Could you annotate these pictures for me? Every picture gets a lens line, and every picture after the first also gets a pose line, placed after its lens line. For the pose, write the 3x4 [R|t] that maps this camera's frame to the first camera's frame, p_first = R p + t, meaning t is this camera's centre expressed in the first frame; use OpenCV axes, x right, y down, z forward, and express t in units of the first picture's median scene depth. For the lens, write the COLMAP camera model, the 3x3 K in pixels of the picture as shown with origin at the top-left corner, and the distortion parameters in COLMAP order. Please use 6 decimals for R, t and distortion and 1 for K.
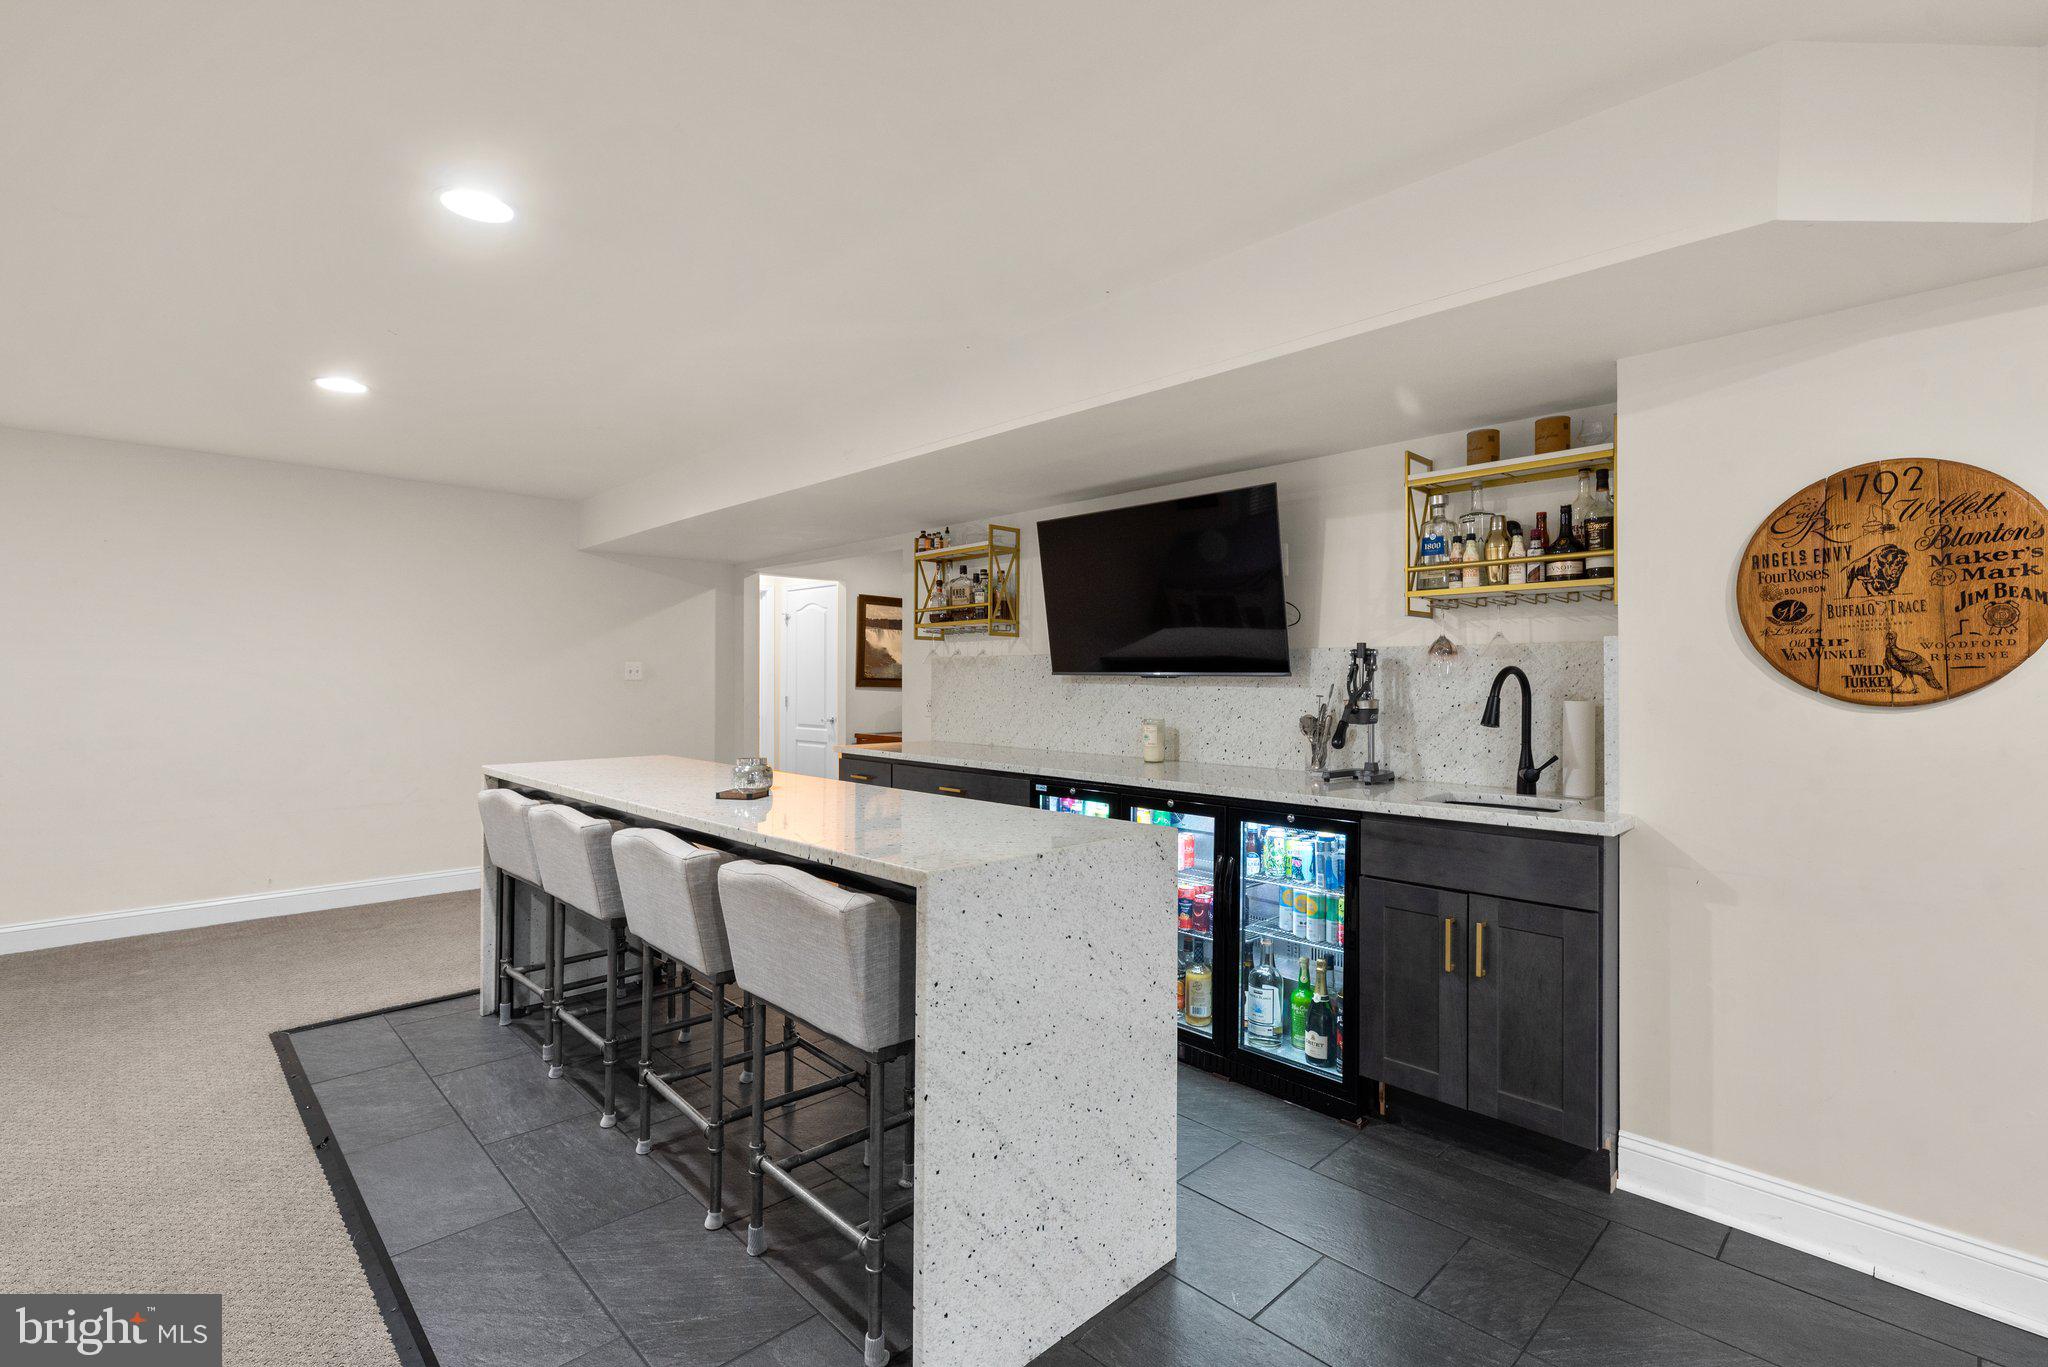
lens RADIAL K [[917.6, 0, 1024.7], [0, 917.6, 681.2], [0, 0, 1]] dist [0.007194, -0.000075]
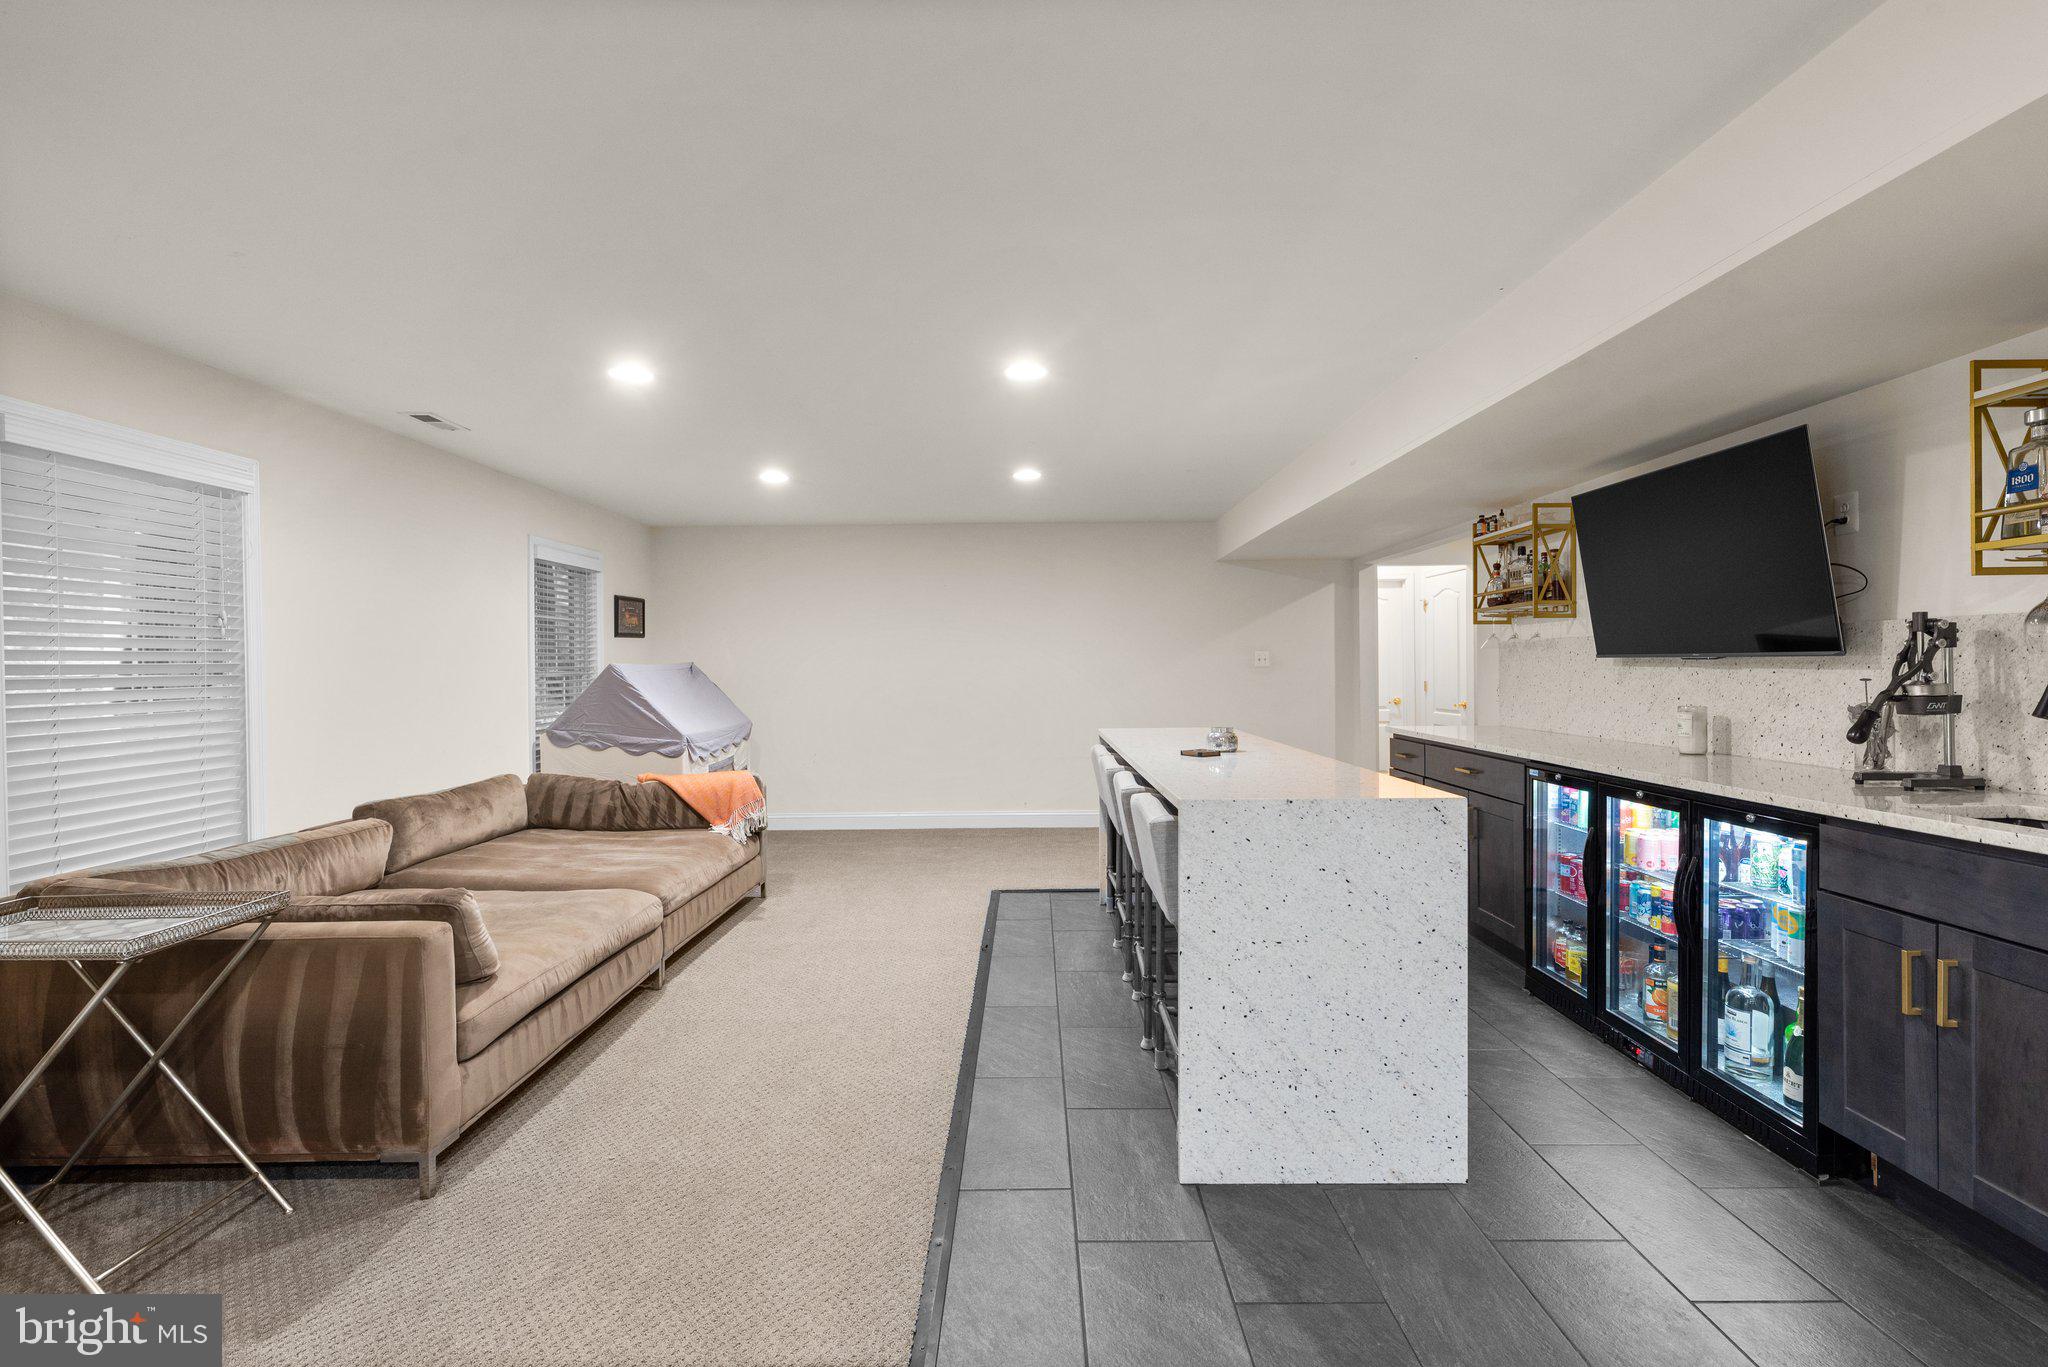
lens RADIAL K [[917.6, 0, 1025.1], [0, 917.6, 678.7], [0, 0, 1]] dist [0.007194, -0.000075]
pose [[0.715548, -0.000906, -0.698563, 0.368359], [0.009591, 0.999918, 0.008528, 0.001354], [0.698498, -0.012802, 0.715497, -0.105049]]
